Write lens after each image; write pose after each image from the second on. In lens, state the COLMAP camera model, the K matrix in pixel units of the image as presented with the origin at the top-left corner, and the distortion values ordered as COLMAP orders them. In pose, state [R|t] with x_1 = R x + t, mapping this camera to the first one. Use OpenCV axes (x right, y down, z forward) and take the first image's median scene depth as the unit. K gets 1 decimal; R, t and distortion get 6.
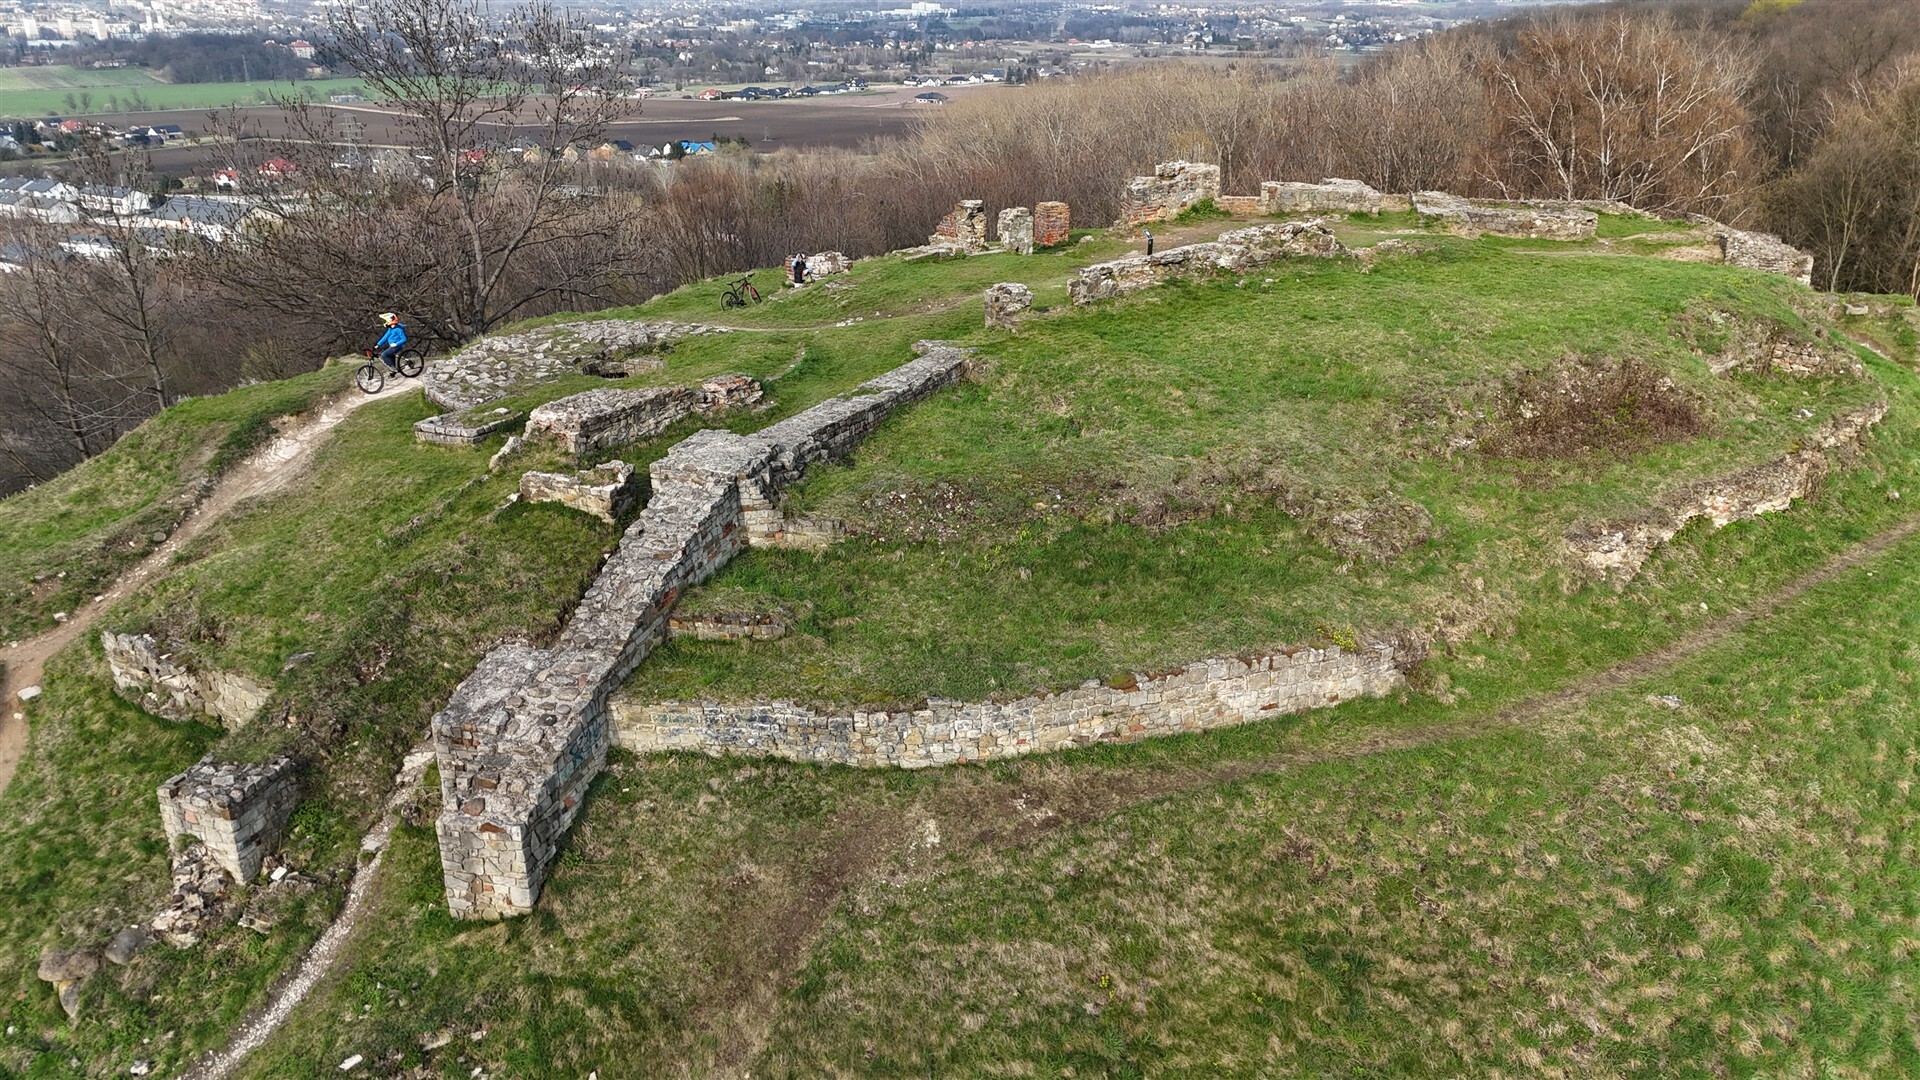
lens RADIAL K [[1404.9, 0, 961.4], [0, 1404.9, 558.1], [0, 0, 1]] dist [0.020081, -0.010550]
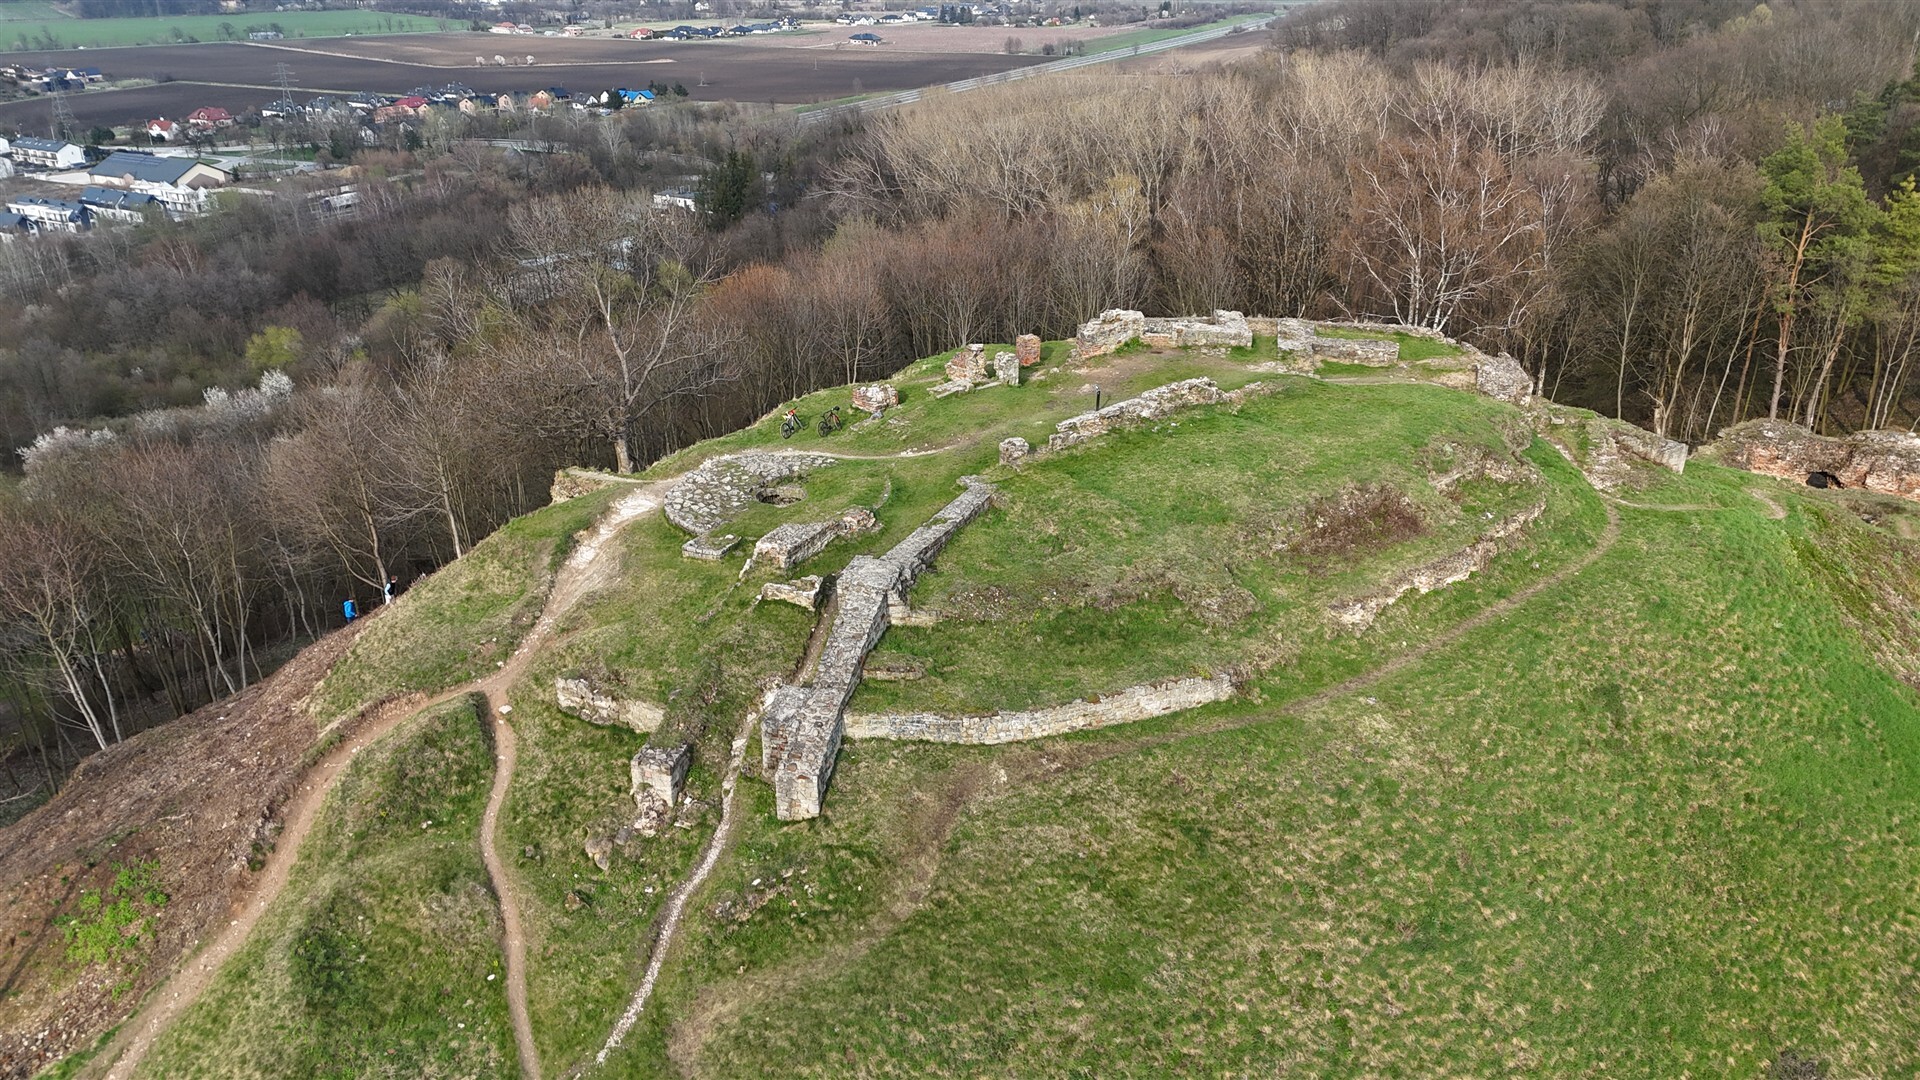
lens RADIAL K [[1404.9, 0, 957.5], [0, 1404.9, 525.5], [0, 0, 1]] dist [0.020081, -0.010550]
pose [[0.999085, -0.011799, 0.041098, -0.131667], [0.010957, 0.999727, 0.020647, -0.169508], [-0.041331, -0.020178, 0.998942, -0.829027]]
